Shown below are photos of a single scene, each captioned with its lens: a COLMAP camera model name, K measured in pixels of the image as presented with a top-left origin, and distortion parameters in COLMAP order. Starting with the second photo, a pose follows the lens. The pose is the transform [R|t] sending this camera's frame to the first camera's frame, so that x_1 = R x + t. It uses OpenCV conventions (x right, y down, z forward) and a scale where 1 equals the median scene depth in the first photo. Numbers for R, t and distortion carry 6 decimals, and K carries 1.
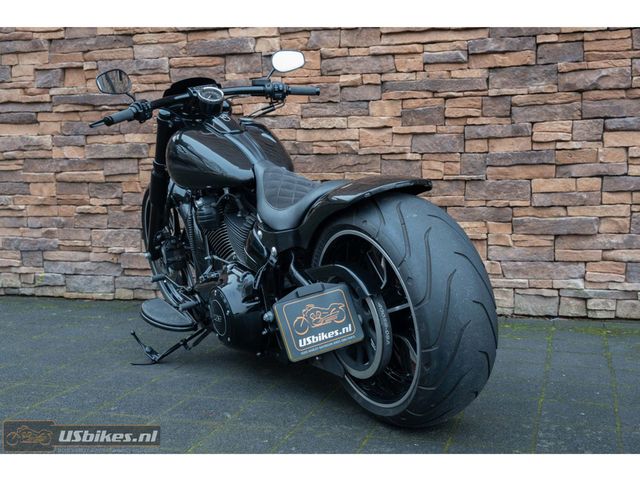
lens RADIAL K [[761.1, 0, 350.0], [0, 761.1, 240.6], [0, 0, 1]] dist [0.023400, 0.000000]
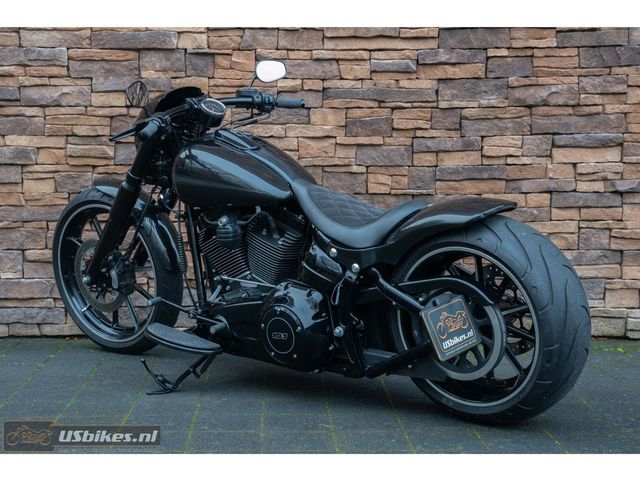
lens RADIAL K [[1138.8, 0, 277.1], [0, 1138.8, 209.0], [0, 0, 1]] dist [0.206924, 0.000000]
pose [[0.955677, 0.000979, 0.294415, -0.439383], [0.013697, 0.998764, -0.047781, 0.004361], [-0.294097, 0.049696, 0.954483, -0.316650]]
